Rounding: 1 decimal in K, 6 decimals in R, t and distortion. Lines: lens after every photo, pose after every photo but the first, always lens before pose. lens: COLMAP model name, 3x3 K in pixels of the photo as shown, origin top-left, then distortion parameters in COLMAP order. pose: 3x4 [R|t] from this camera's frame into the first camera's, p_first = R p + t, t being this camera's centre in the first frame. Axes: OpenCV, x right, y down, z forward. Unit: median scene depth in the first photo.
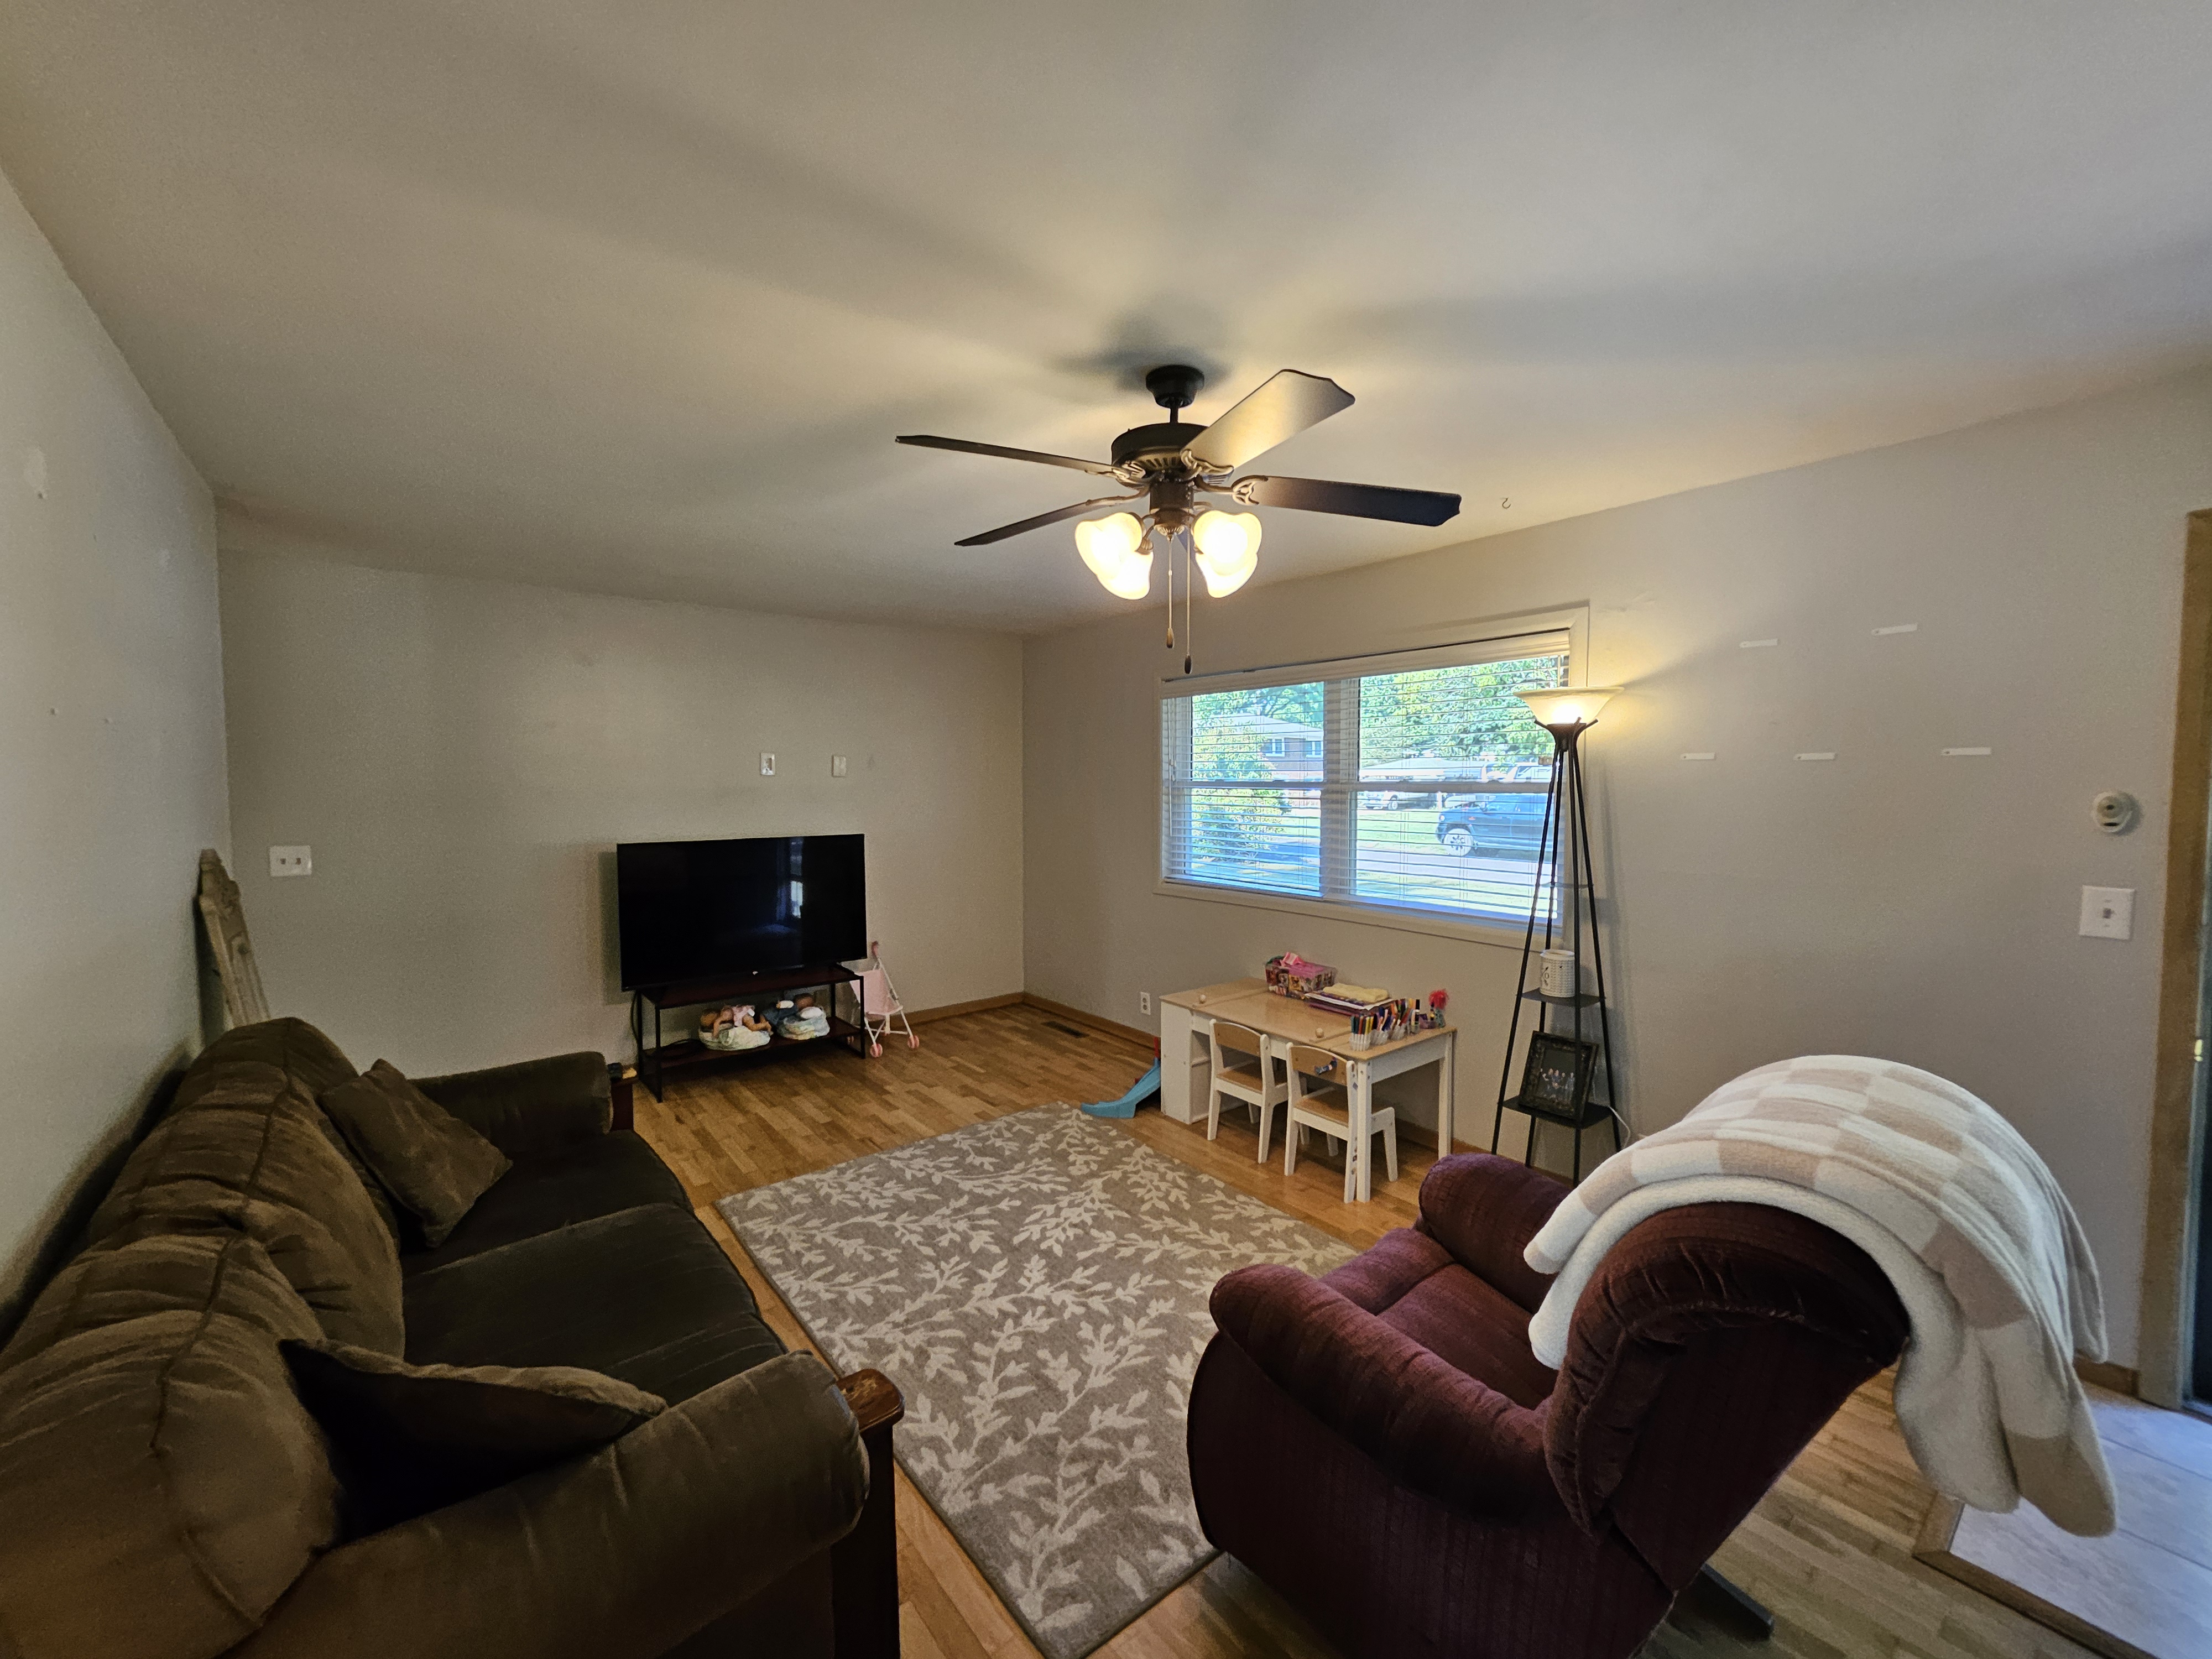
lens RADIAL K [[864.5, 0, 1108.3], [0, 864.5, 821.4], [0, 0, 1]] dist [0.001492, -0.001911]
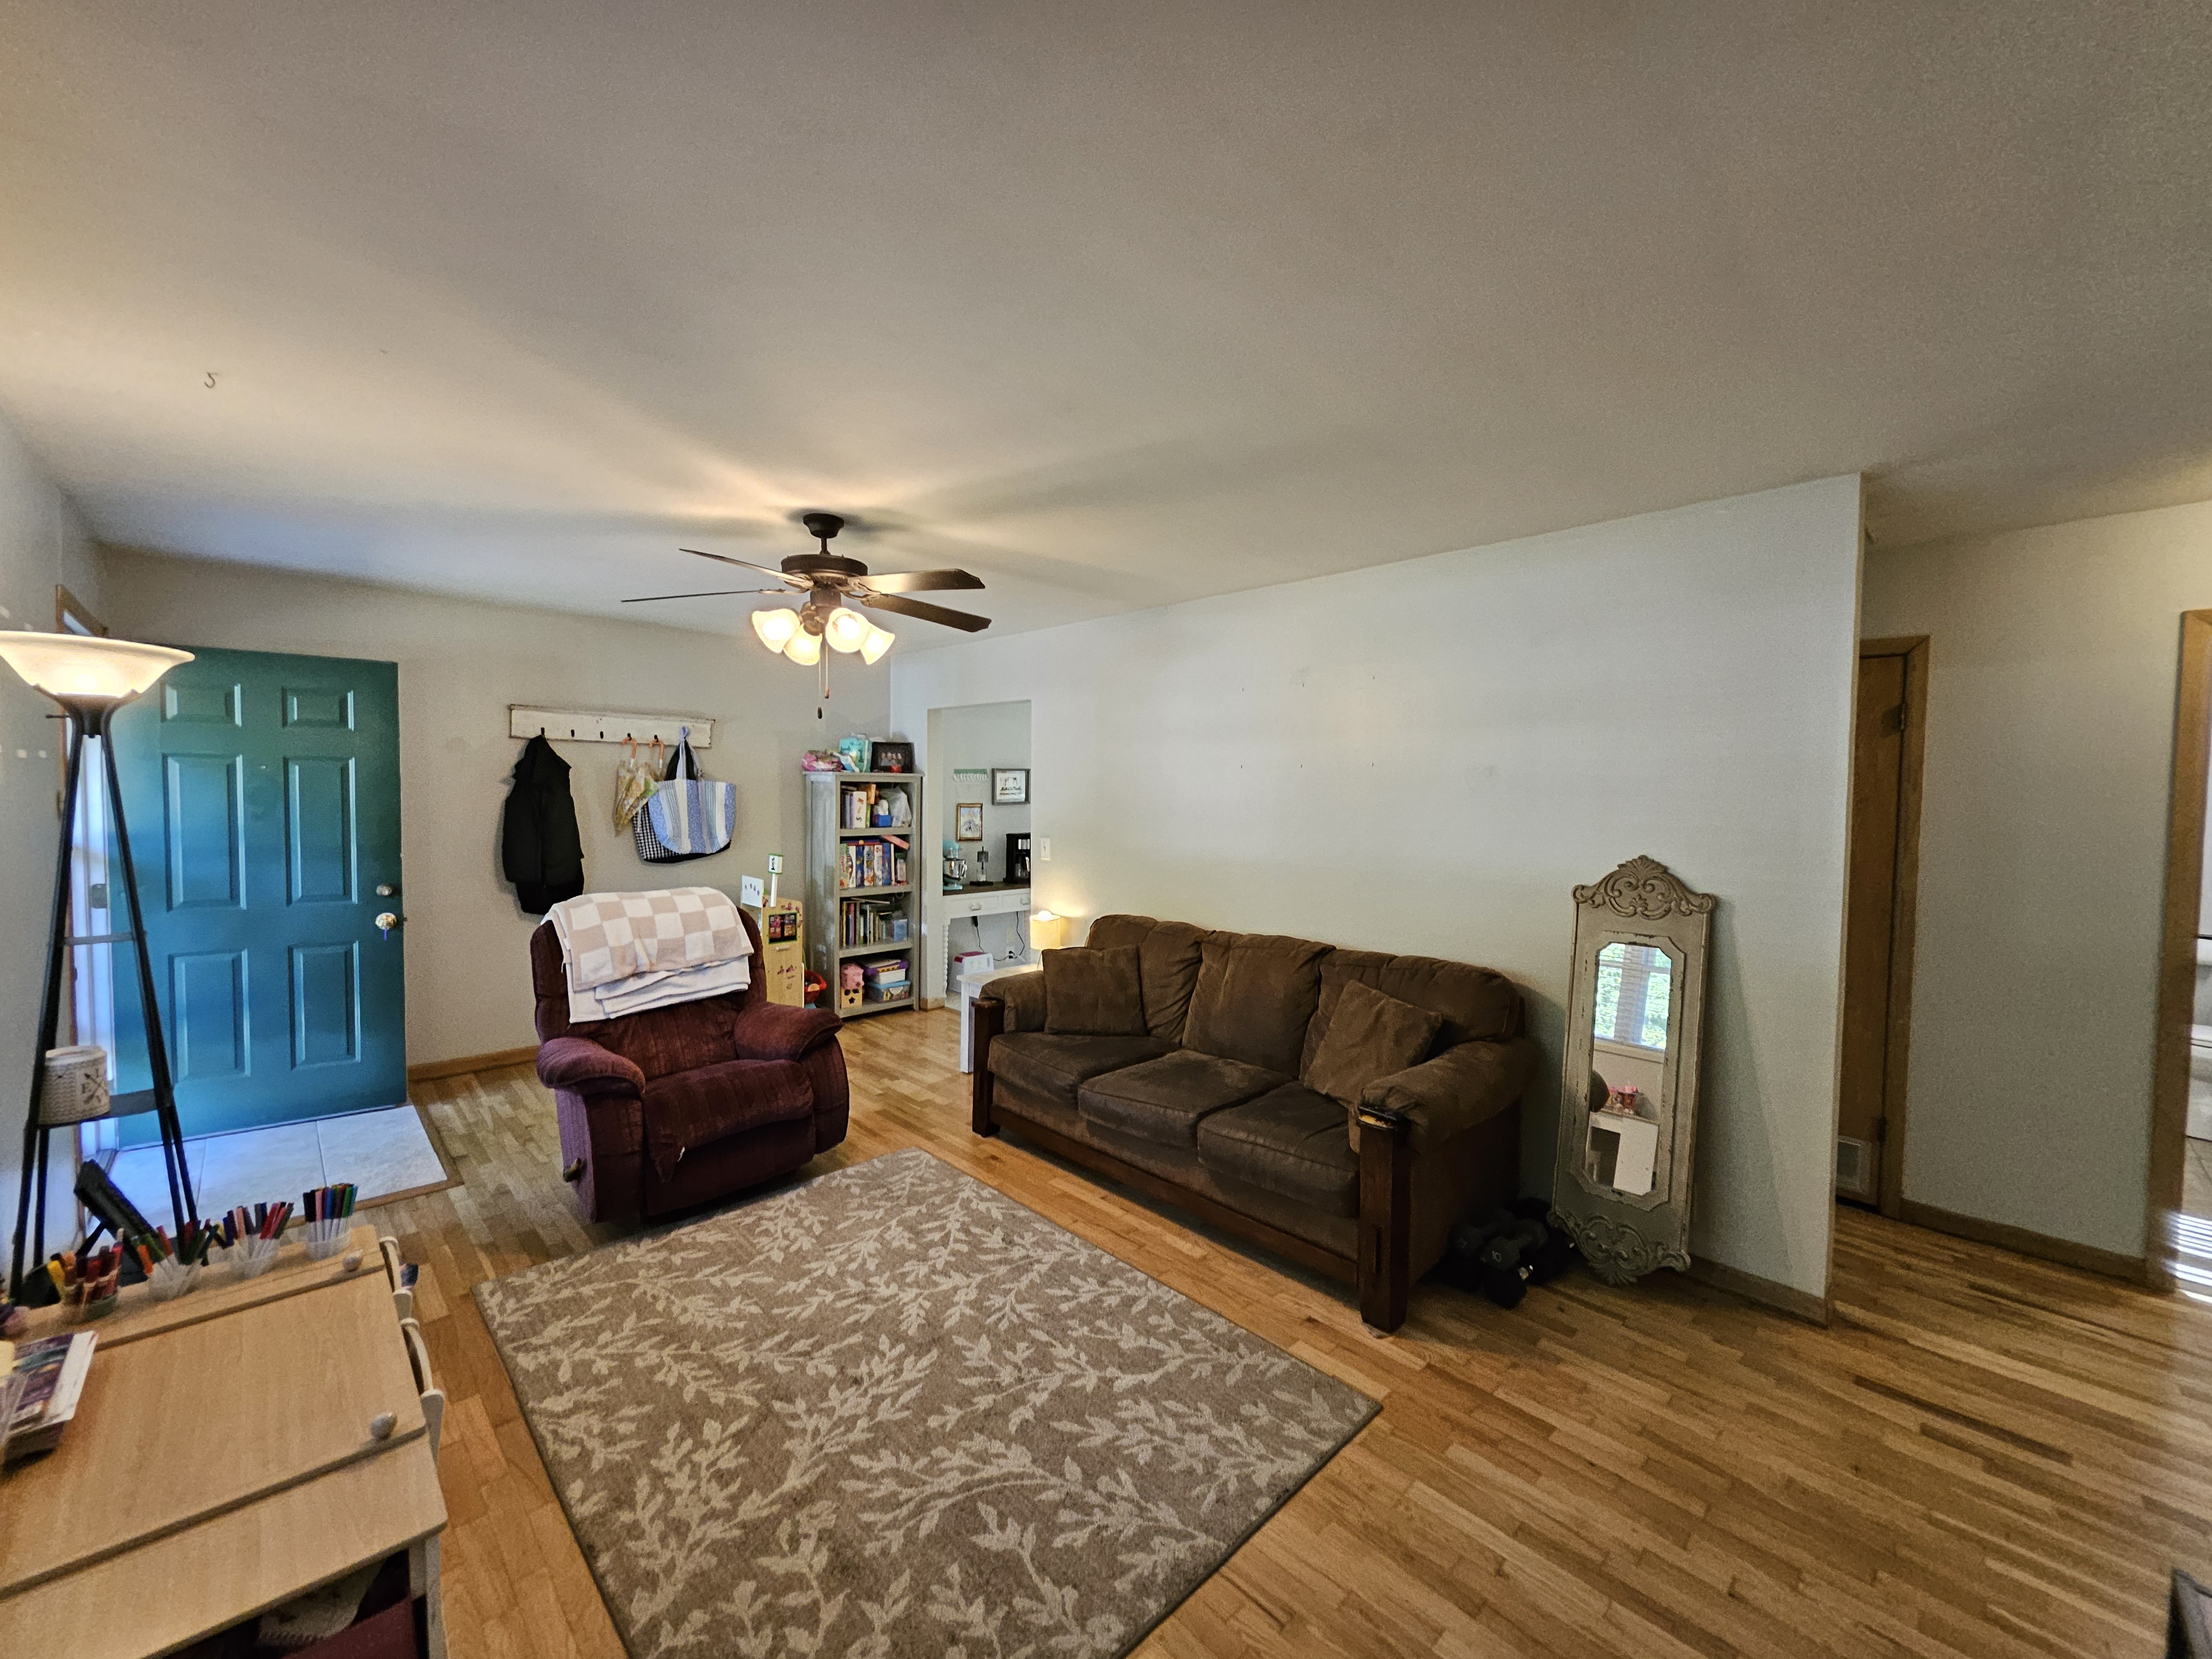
lens RADIAL K [[864.5, 0, 1102.1], [0, 864.5, 824.8], [0, 0, 1]] dist [0.001492, -0.001911]
pose [[-0.995848, -0.006273, -0.090817, -0.187210], [-0.014274, 0.996043, 0.087724, -0.085303], [0.089907, 0.088656, -0.991996, 1.780658]]
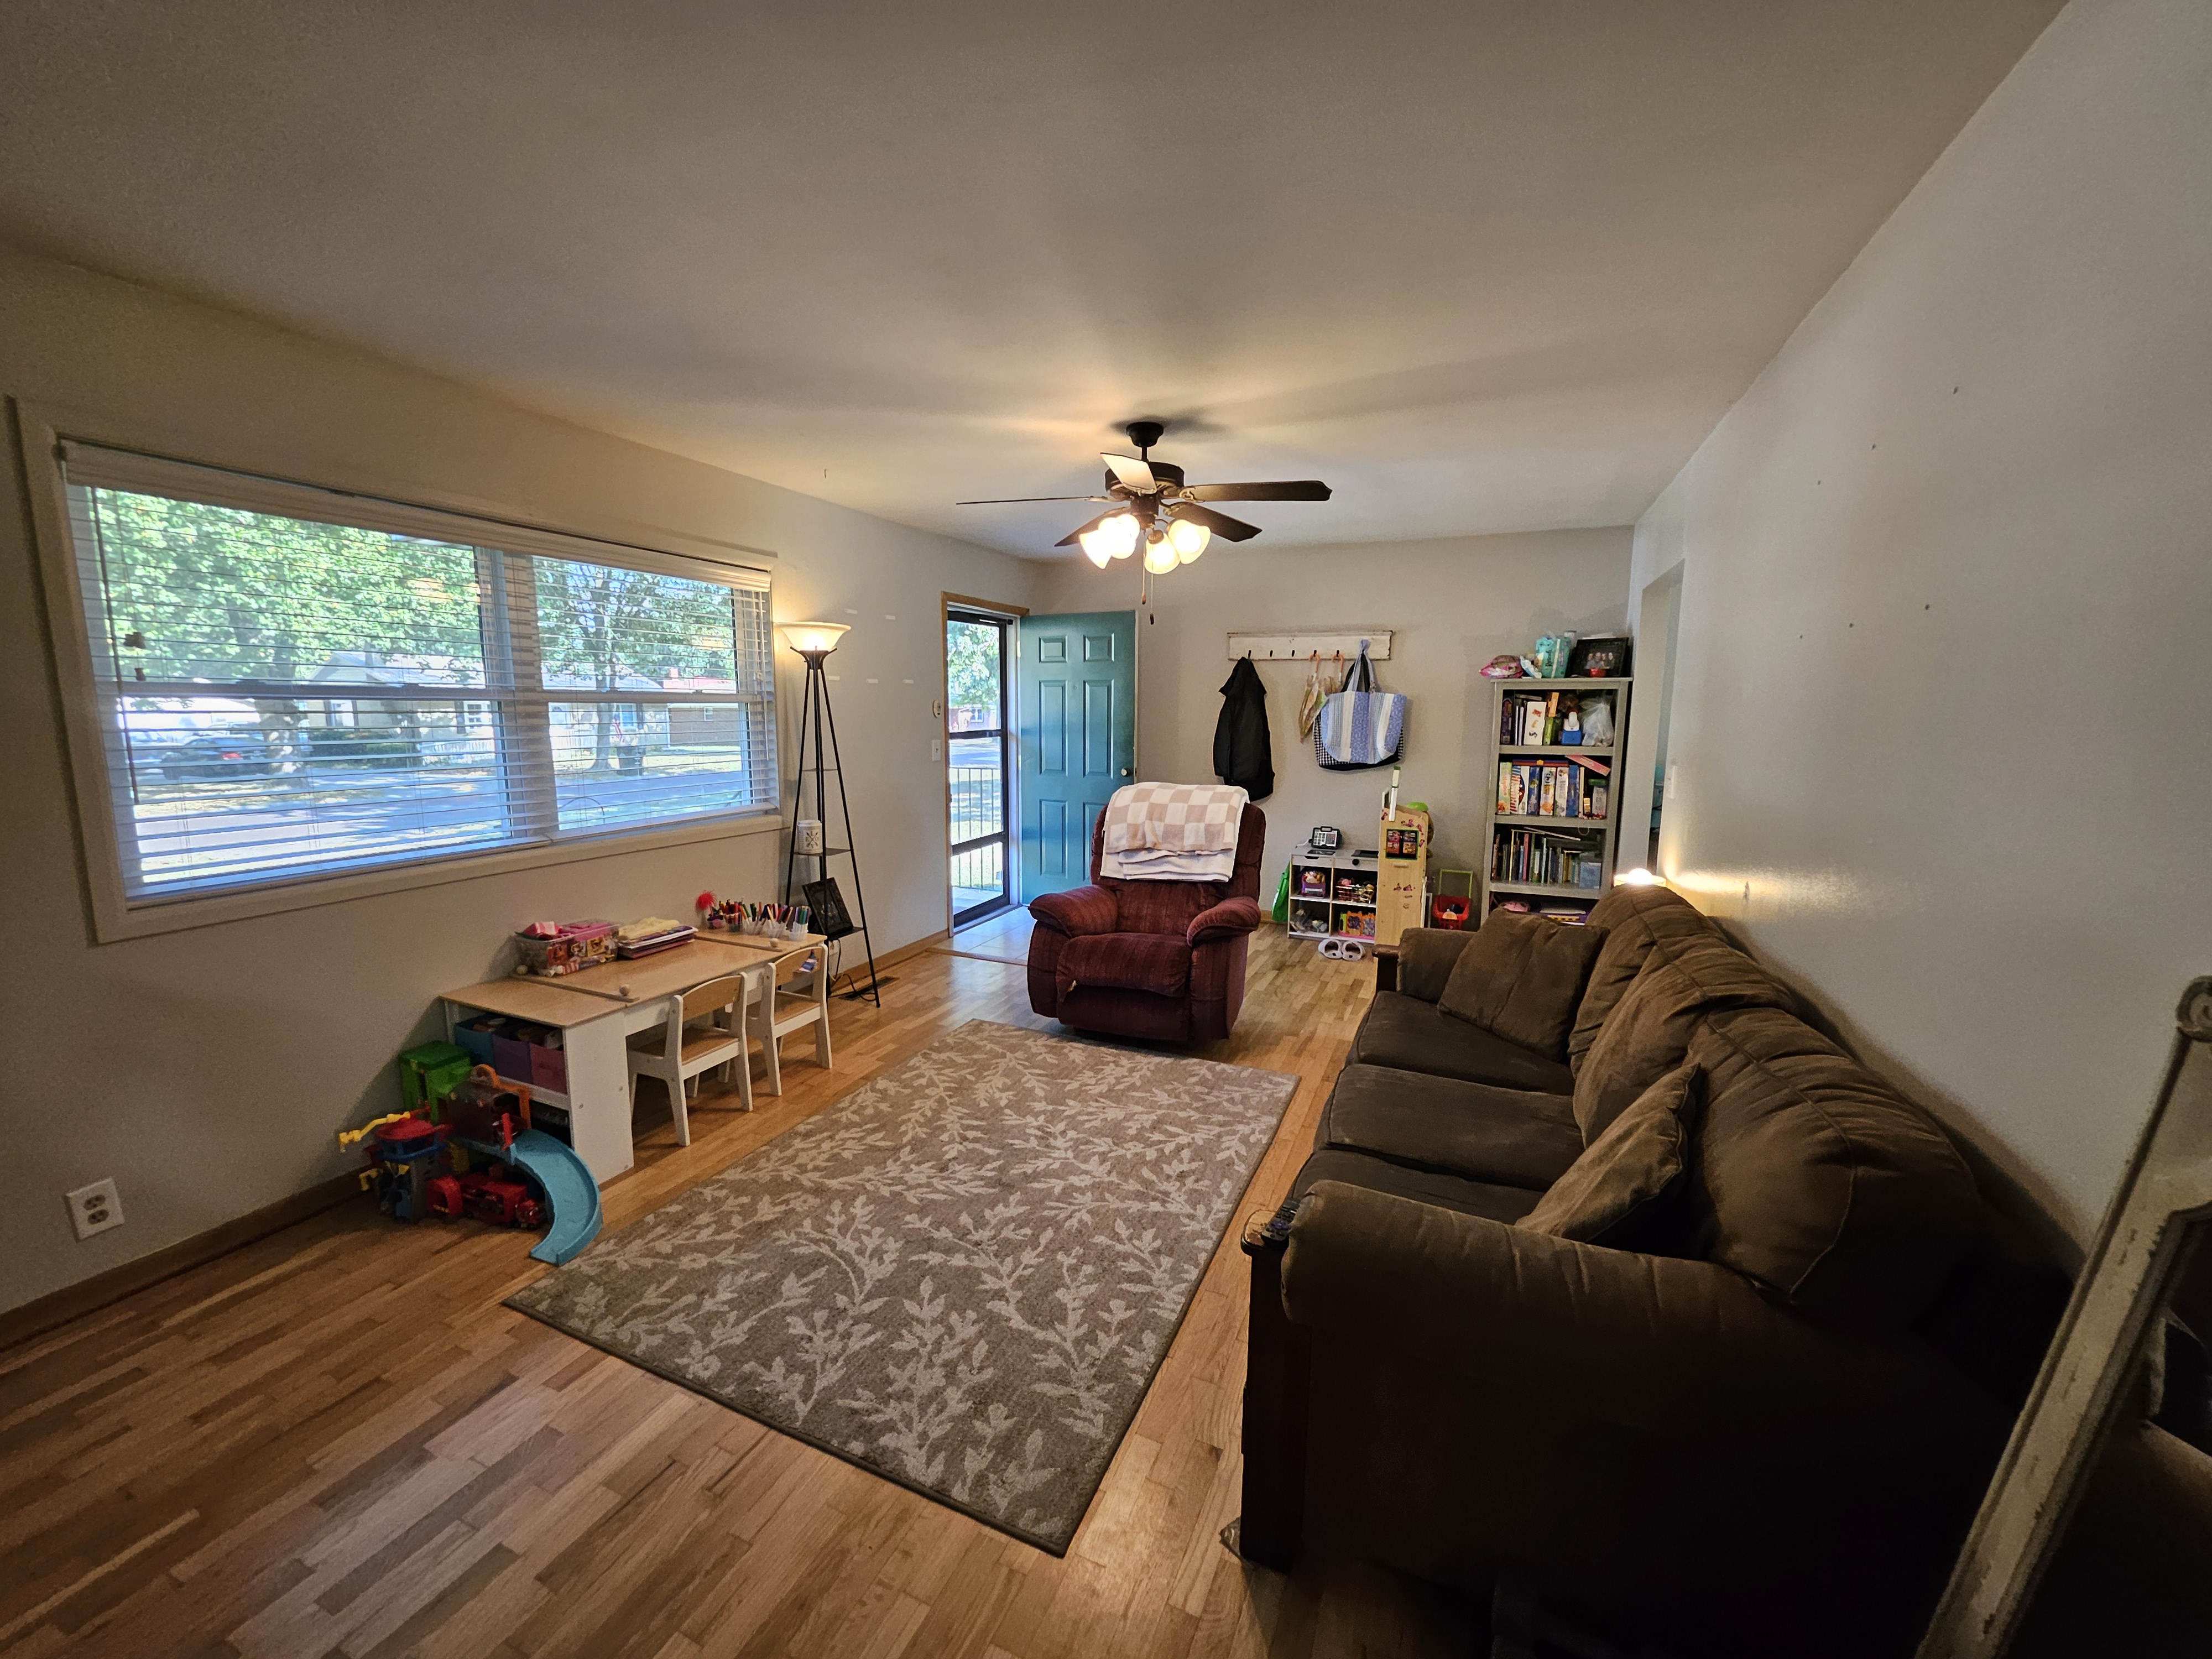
lens RADIAL K [[864.5, 0, 1107.9], [0, 864.5, 822.5], [0, 0, 1]] dist [0.001492, -0.001911]
pose [[-0.460797, -0.120820, 0.879243, -0.926497], [0.038333, 0.987057, 0.155724, -0.040803], [-0.886677, 0.105461, -0.450201, 1.264368]]
